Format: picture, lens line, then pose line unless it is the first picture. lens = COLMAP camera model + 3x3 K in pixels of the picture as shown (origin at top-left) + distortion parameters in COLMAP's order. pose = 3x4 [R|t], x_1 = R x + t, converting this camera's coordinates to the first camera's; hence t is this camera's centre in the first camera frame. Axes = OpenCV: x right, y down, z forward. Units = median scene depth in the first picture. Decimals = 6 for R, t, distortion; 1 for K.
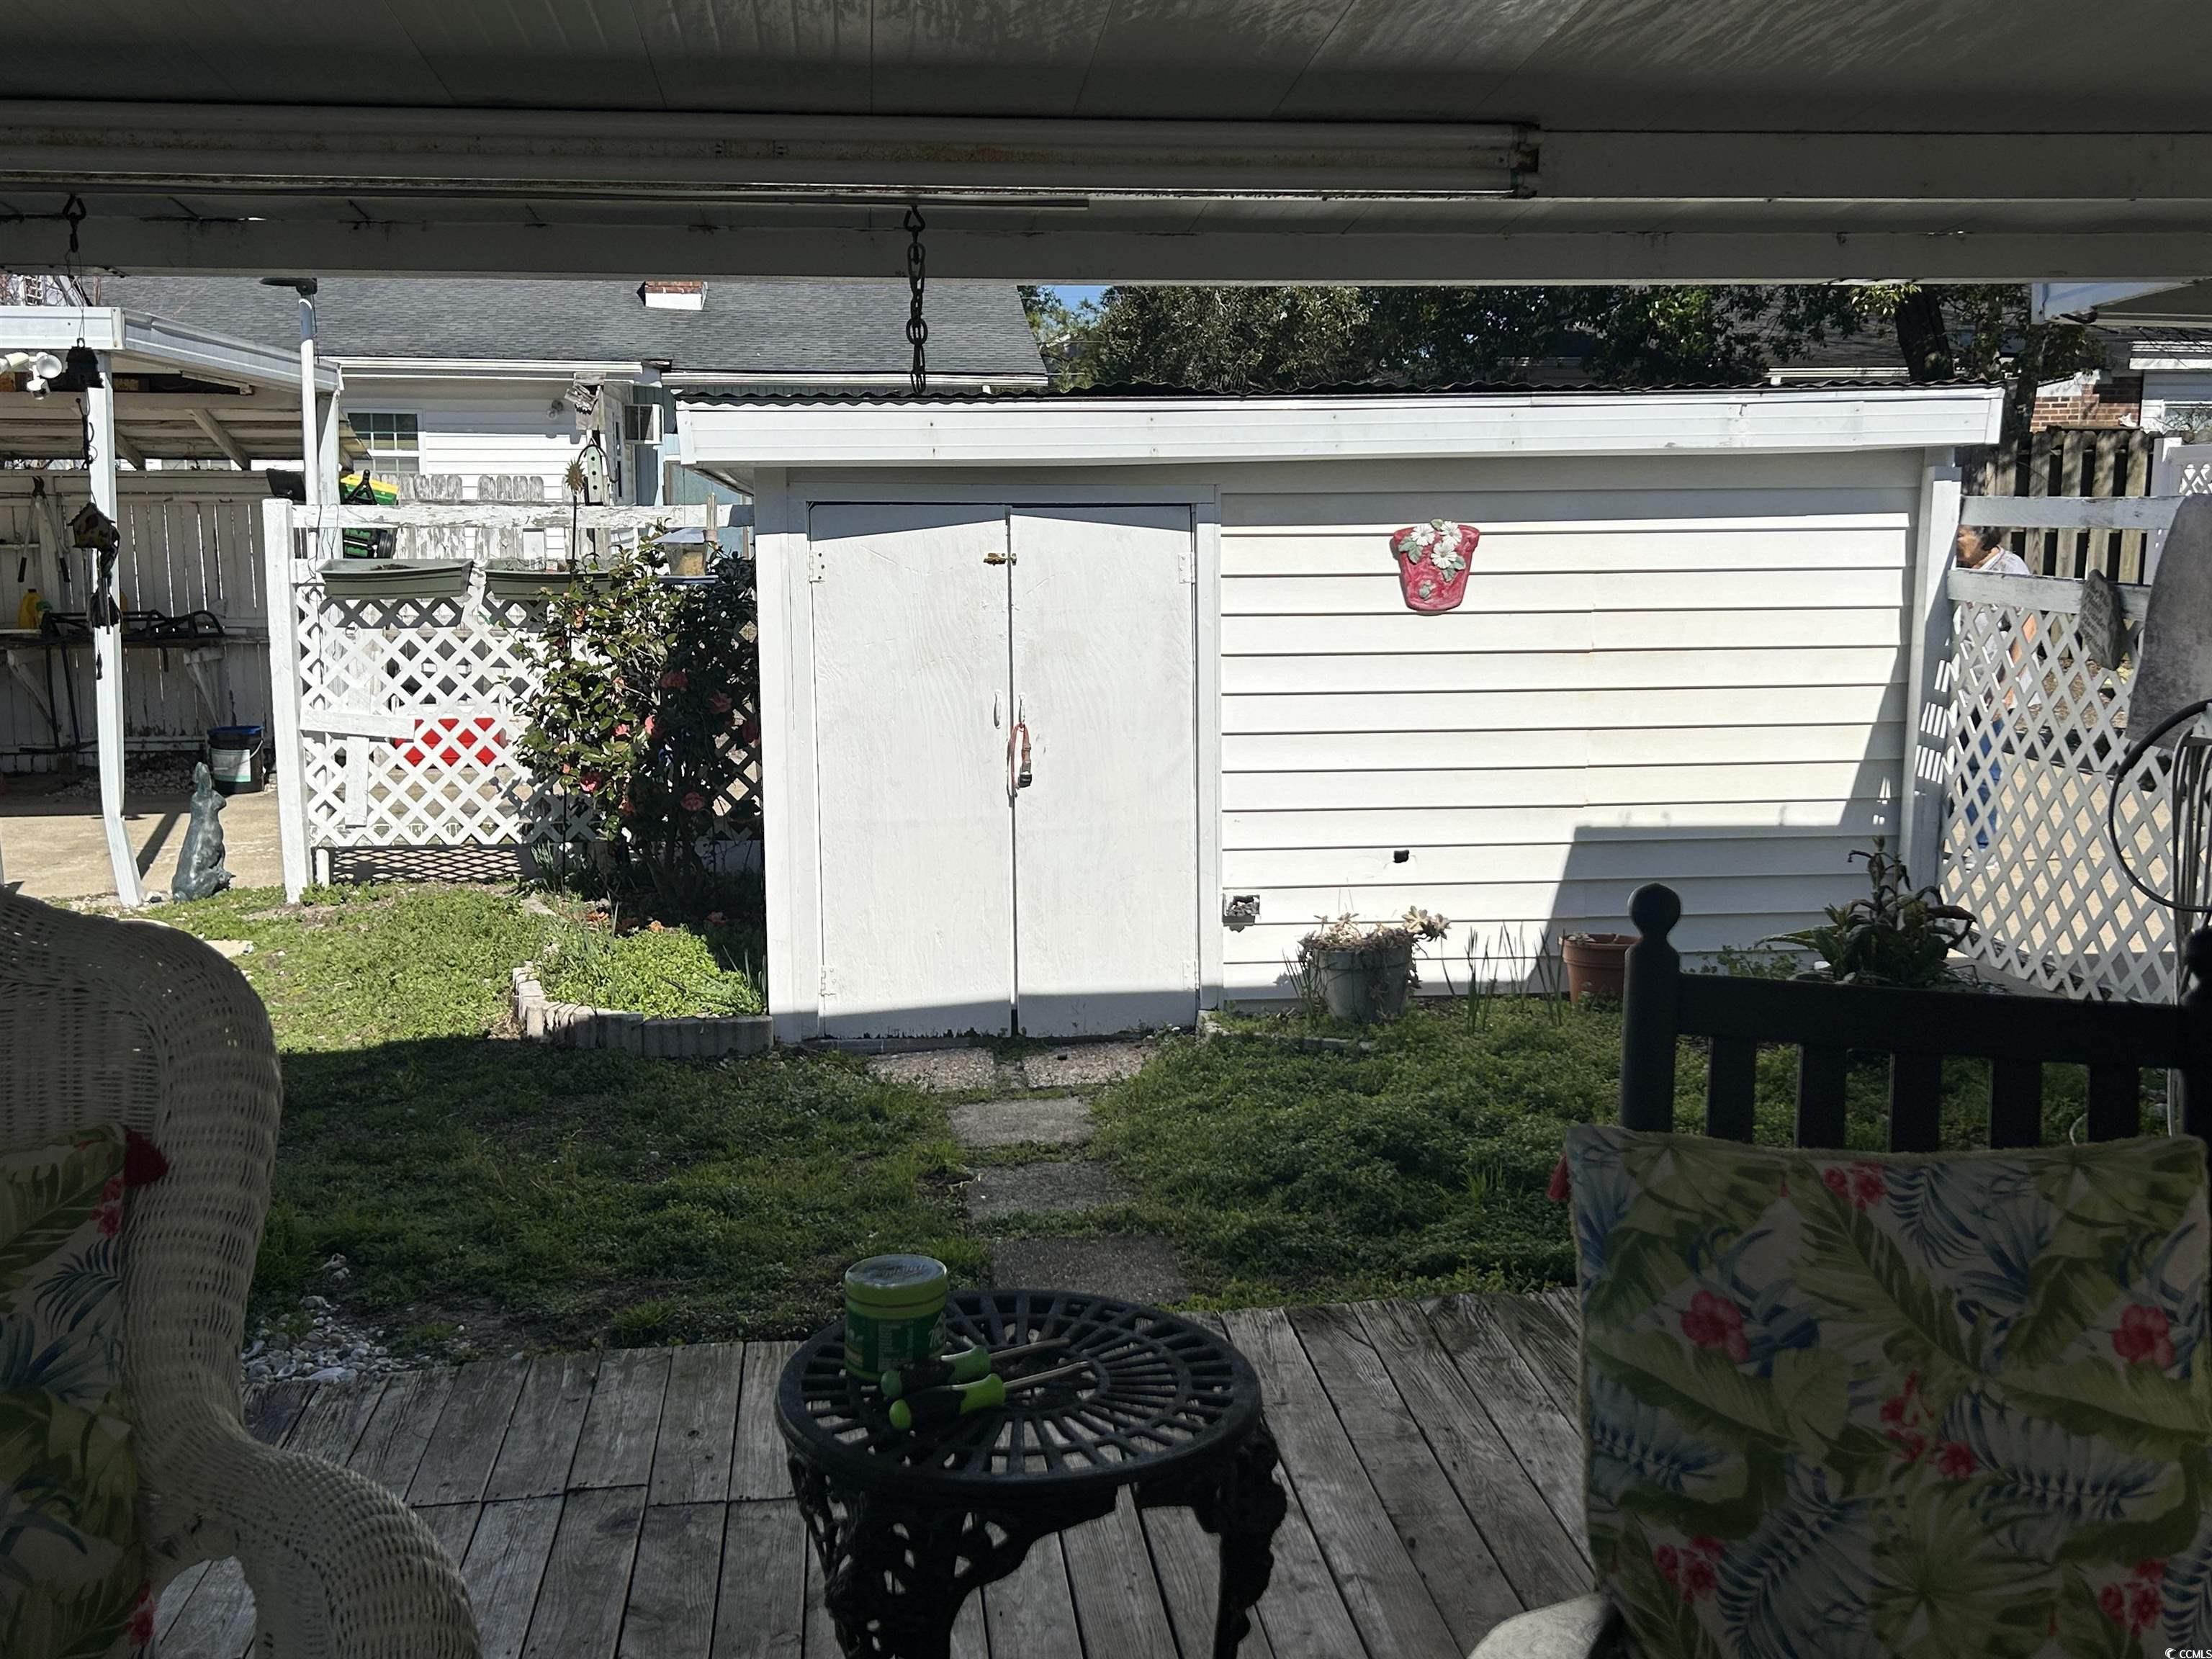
lens RADIAL K [[2195.6, 0, 1105.9], [0, 2195.6, 839.8], [0, 0, 1]] dist [0.035669, 0.000000]
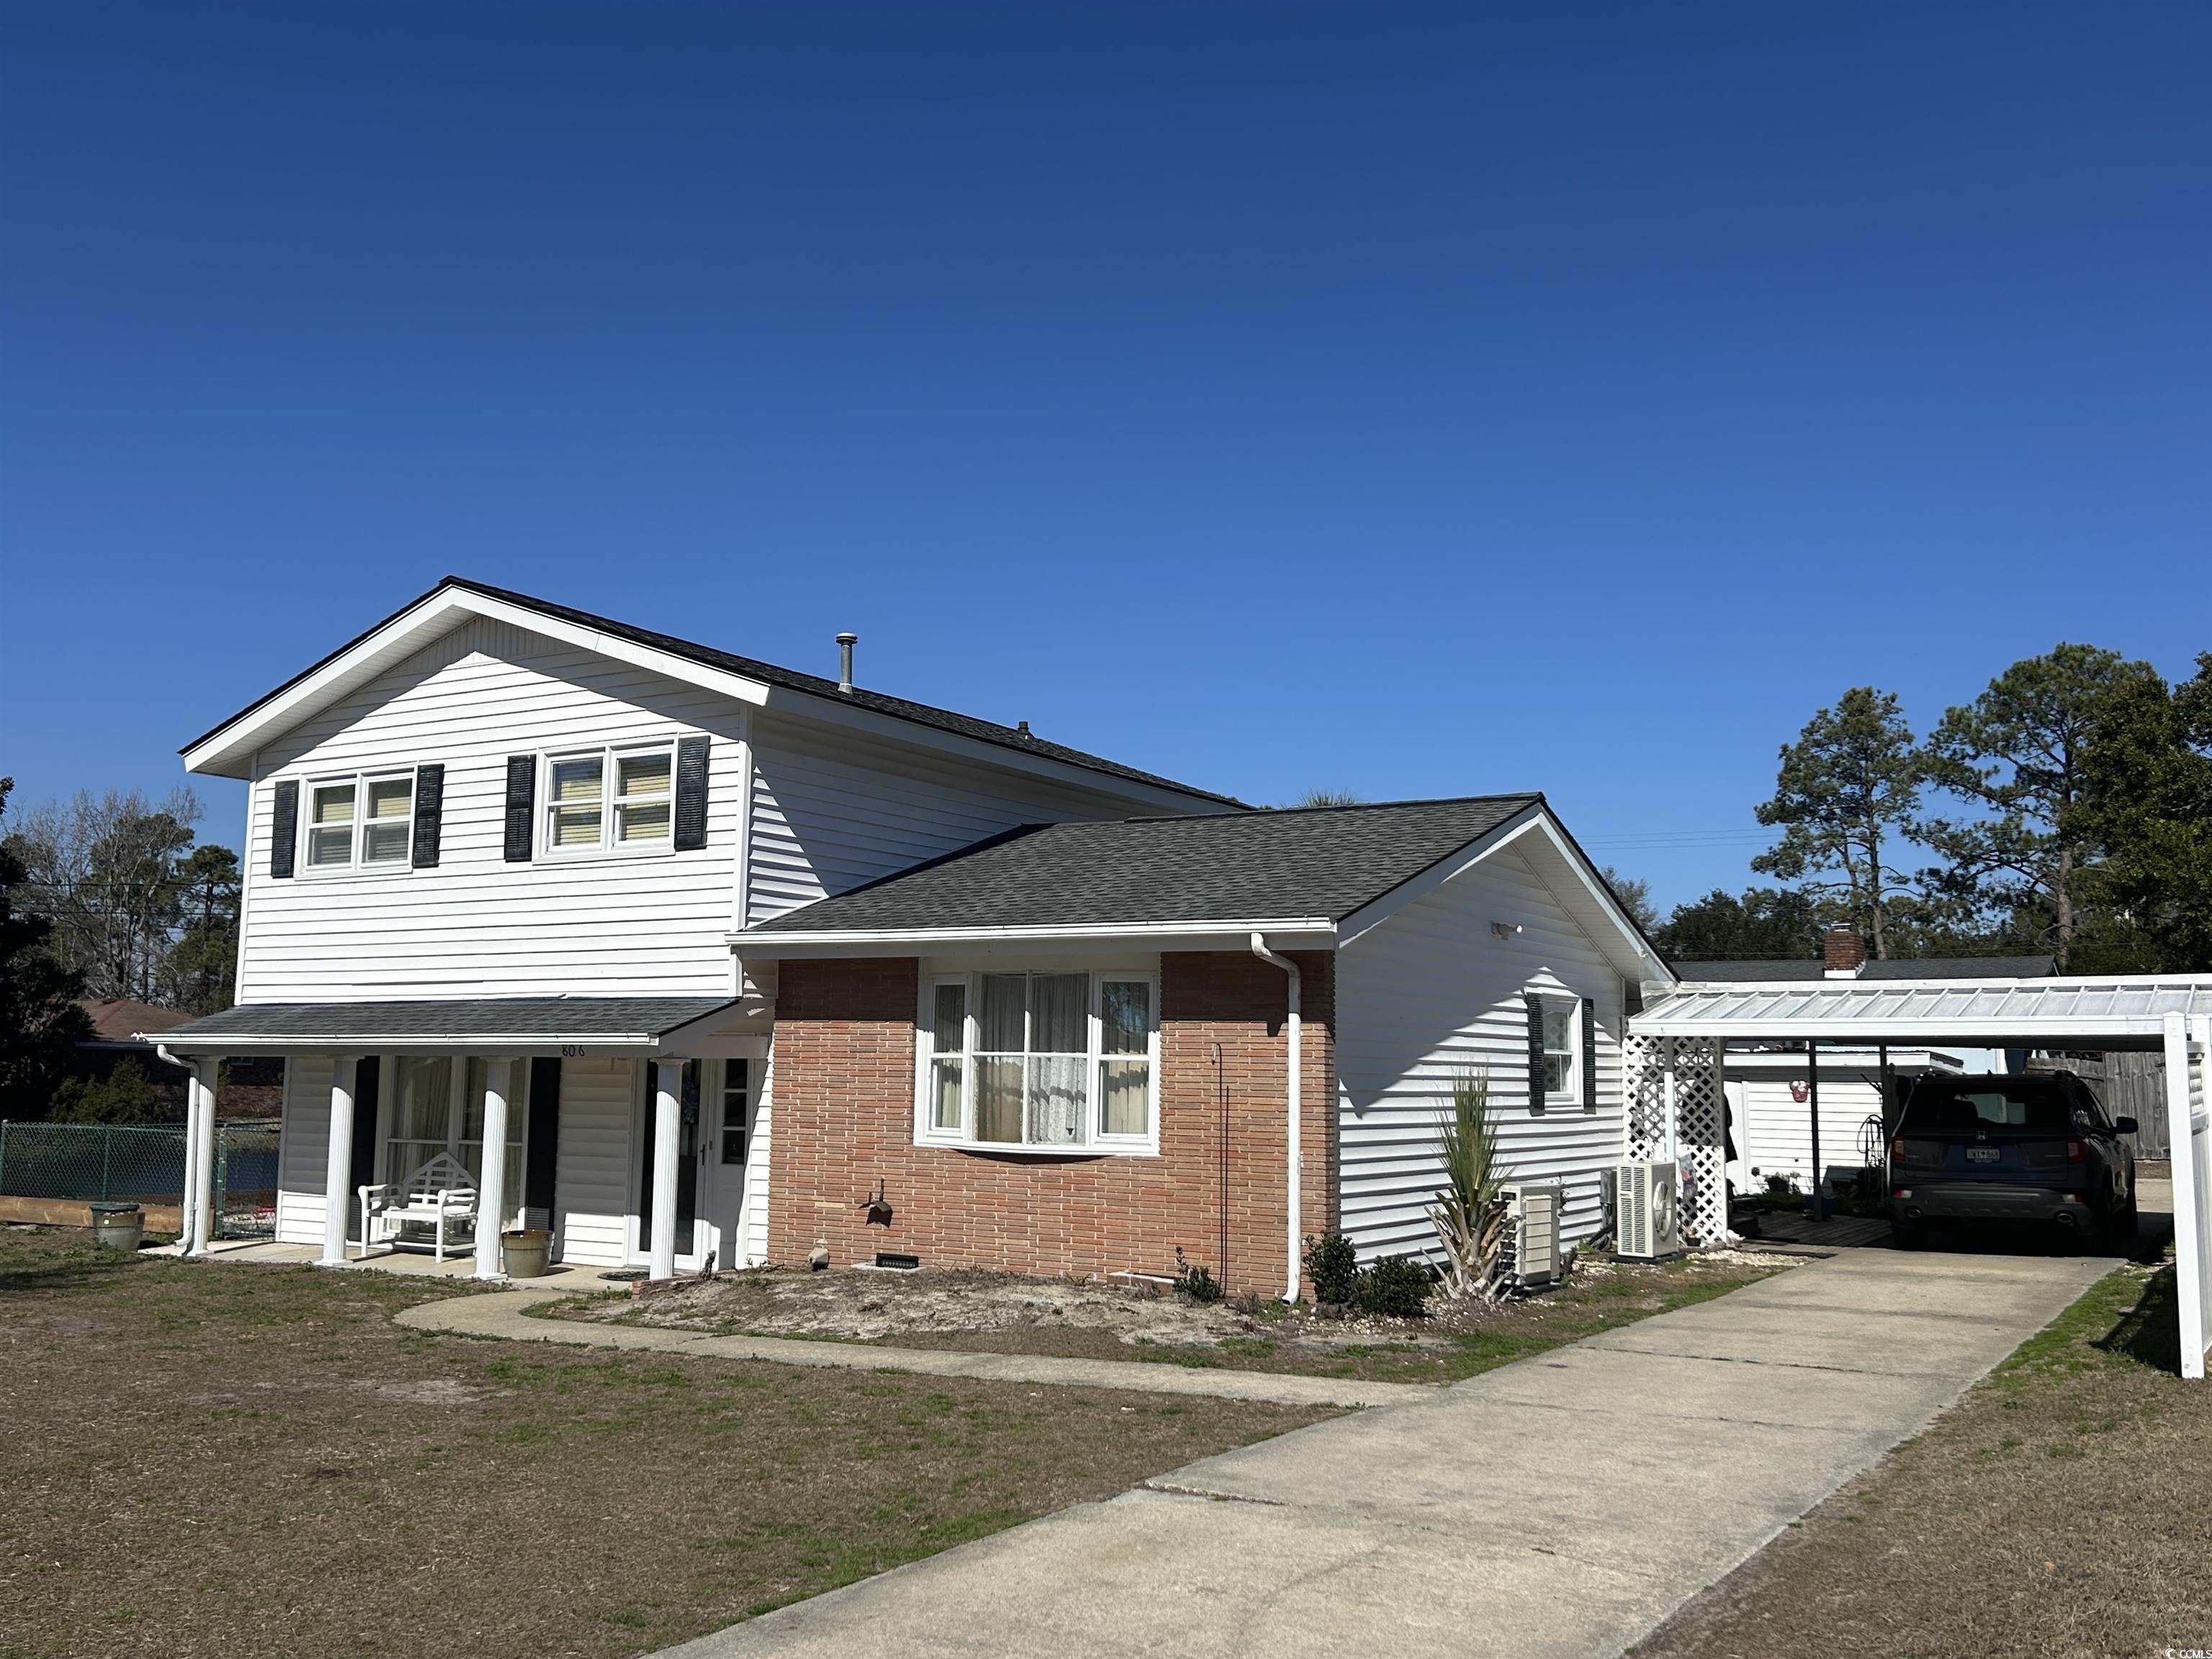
lens RADIAL K [[1993.6, 0, 1080.1], [0, 1993.6, 829.4], [0, 0, 1]] dist [0.020319, 0.023397]
pose [[0.773653, -0.065288, -0.630237, 1.562968], [-0.108506, 0.966331, -0.233302, 0.446735], [0.624249, 0.248880, 0.740521, -2.910340]]
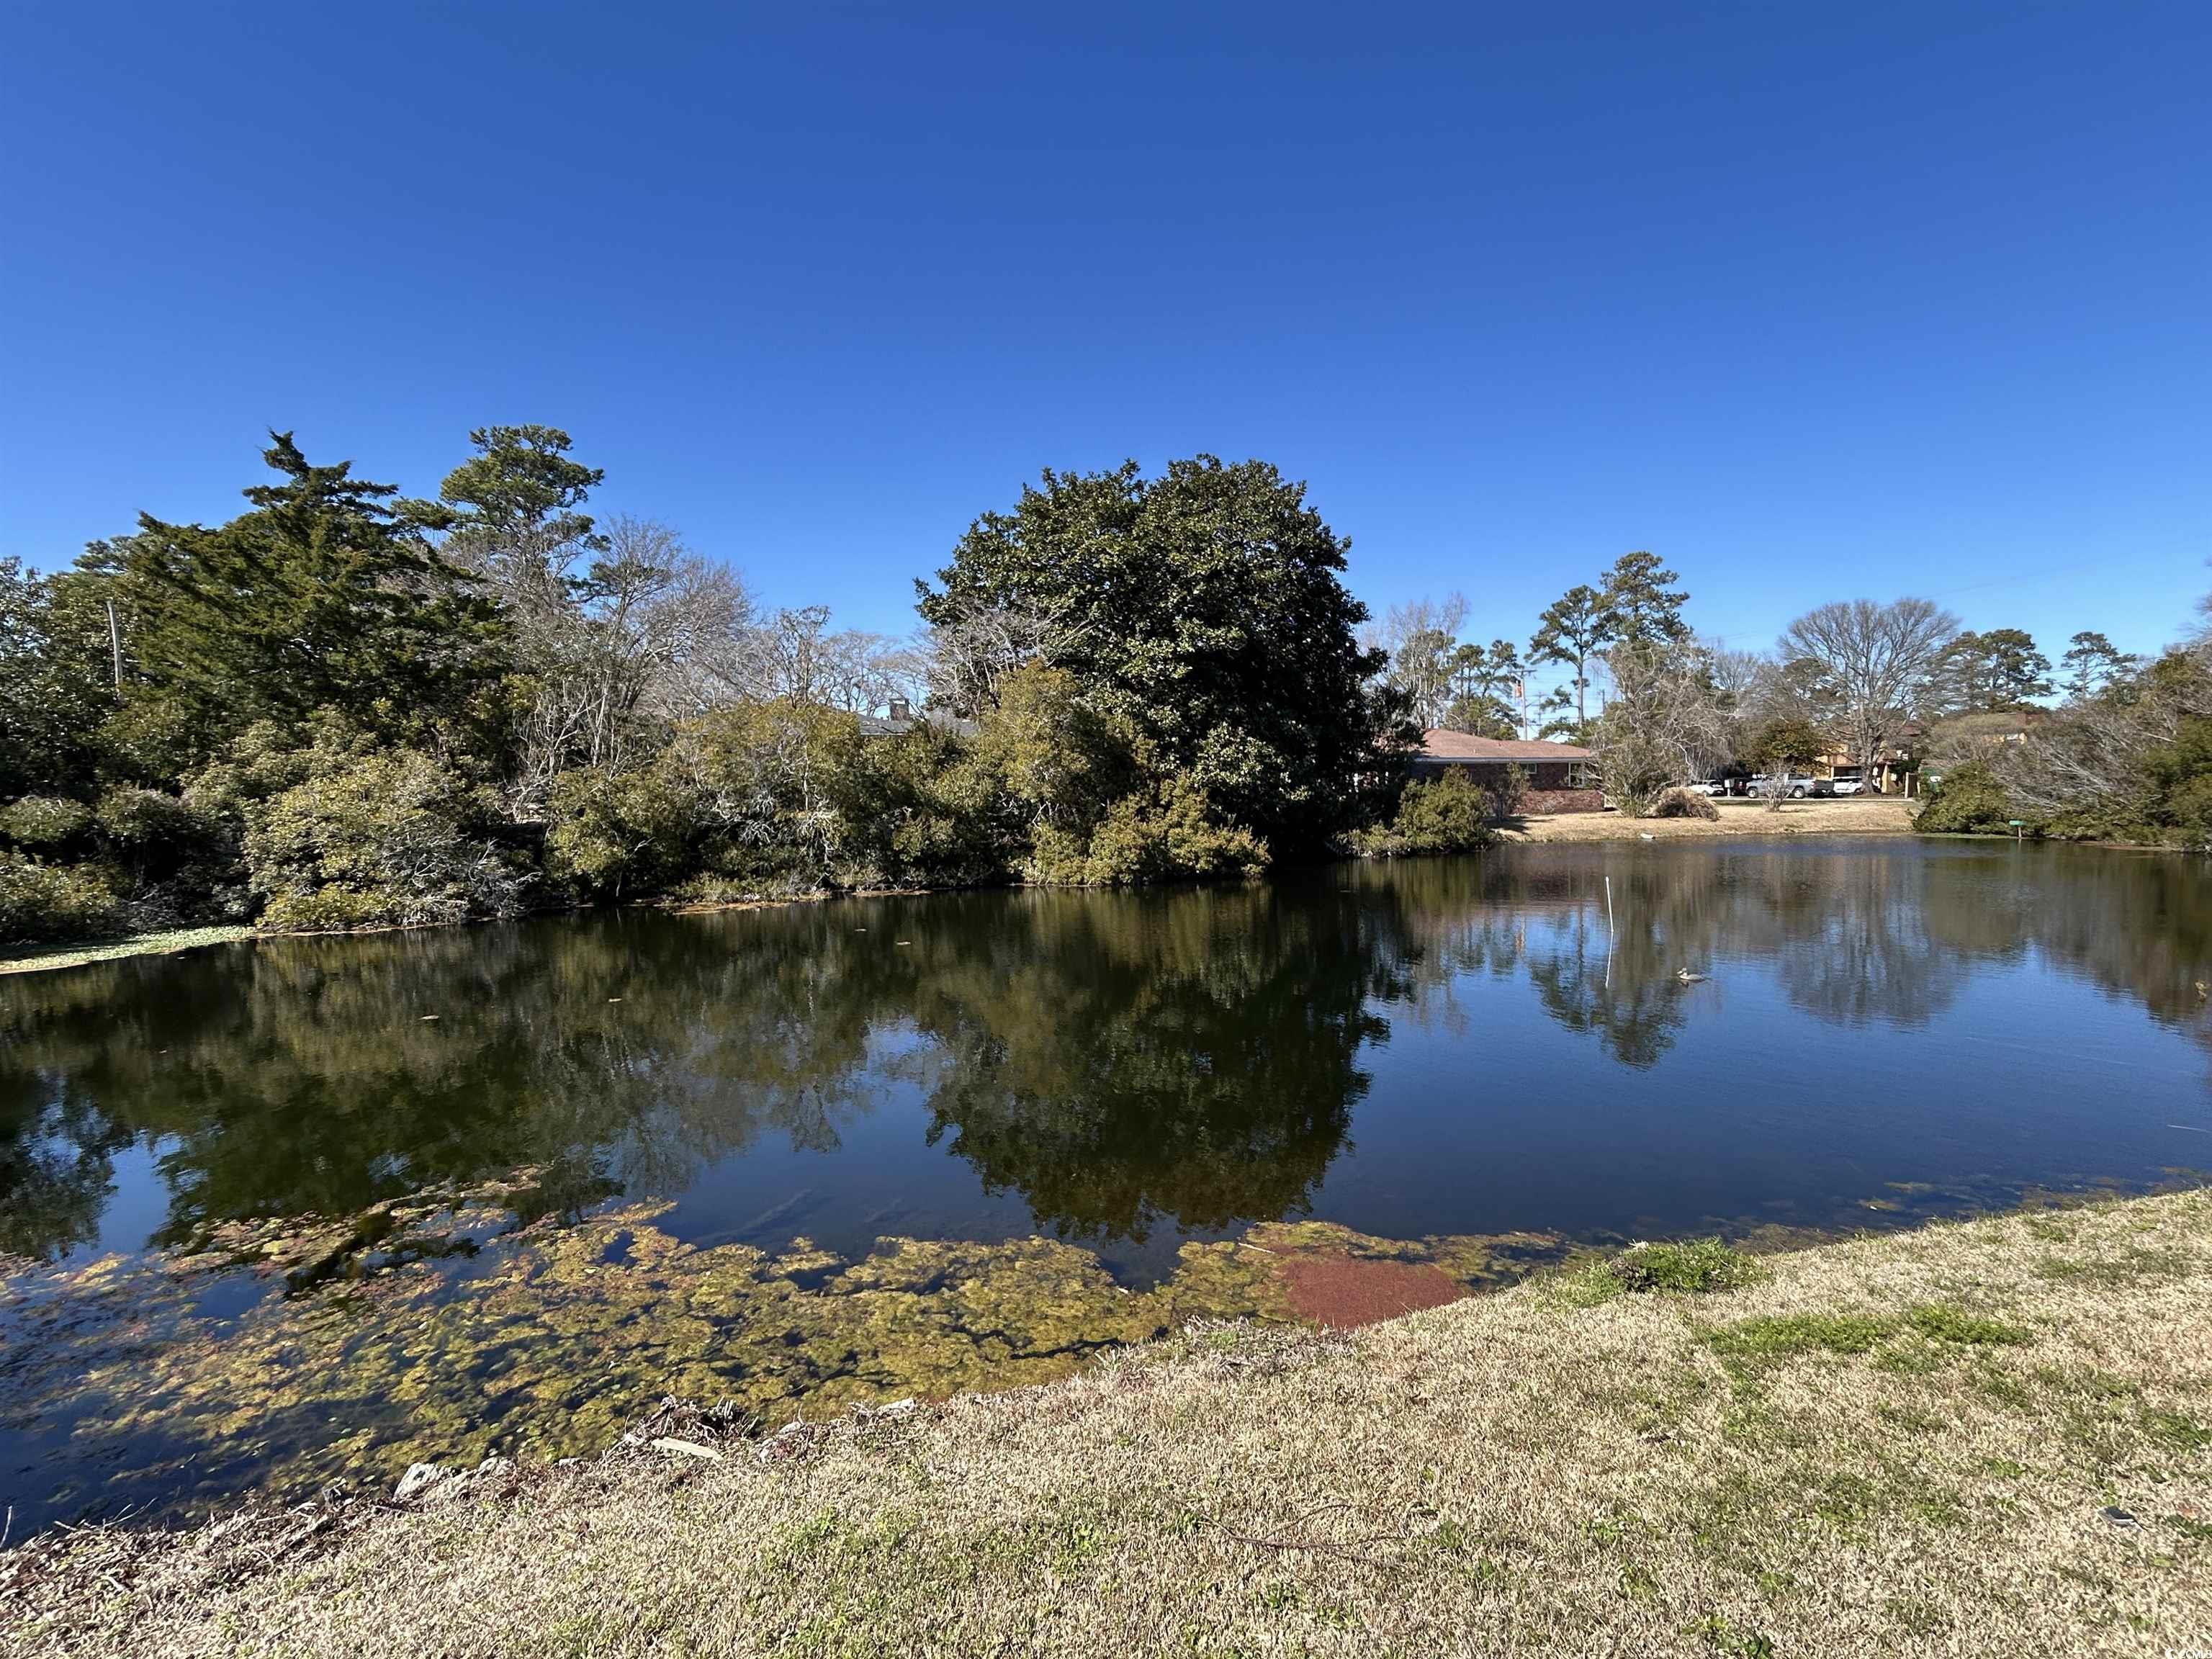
lens RADIAL K [[1043.0, 0, 1111.3], [0, 1043.0, 822.7], [0, 0, 1]] dist [-0.004055, 0.003842]
pose [[0.163062, 0.023672, -0.986332, -2.736106], [-0.135543, 0.990770, 0.001370, 0.342022], [0.977261, 0.133467, 0.164765, -1.135291]]
